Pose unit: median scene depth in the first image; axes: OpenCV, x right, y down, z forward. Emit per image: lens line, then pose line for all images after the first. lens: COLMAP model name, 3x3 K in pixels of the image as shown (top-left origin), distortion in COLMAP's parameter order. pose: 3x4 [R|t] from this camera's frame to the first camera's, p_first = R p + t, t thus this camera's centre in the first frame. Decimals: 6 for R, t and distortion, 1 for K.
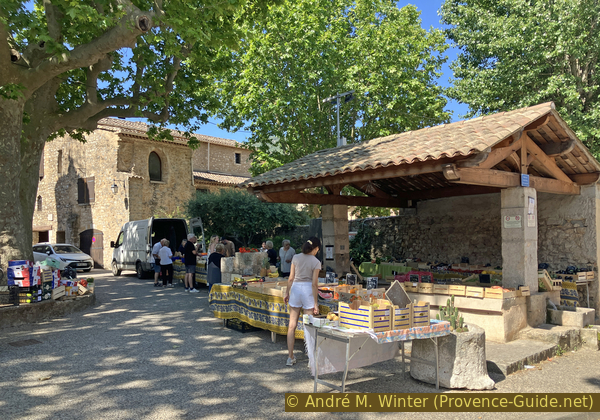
lens RADIAL K [[492.2, 0, 296.3], [0, 492.2, 212.2], [0, 0, 1]] dist [0.041673, 0.000887]
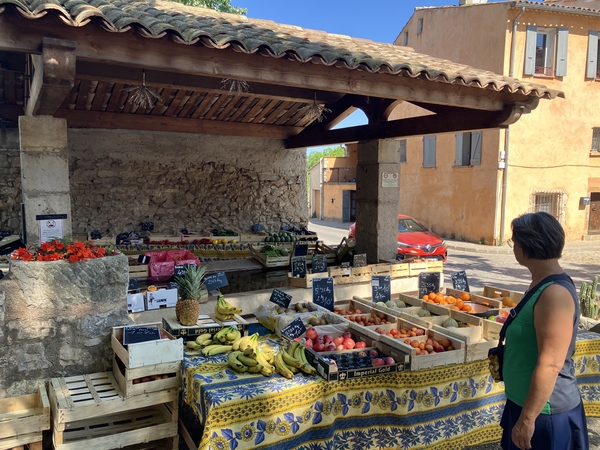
lens RADIAL K [[481.1, 0, 300.2], [0, 481.1, 224.4], [0, 0, 1]] dist [-0.004883, 0.004770]
pose [[0.188555, -0.064807, 0.979922, -0.288083], [-0.069309, 0.994454, 0.079104, 0.029297], [-0.979614, -0.082833, 0.183018, 0.725812]]
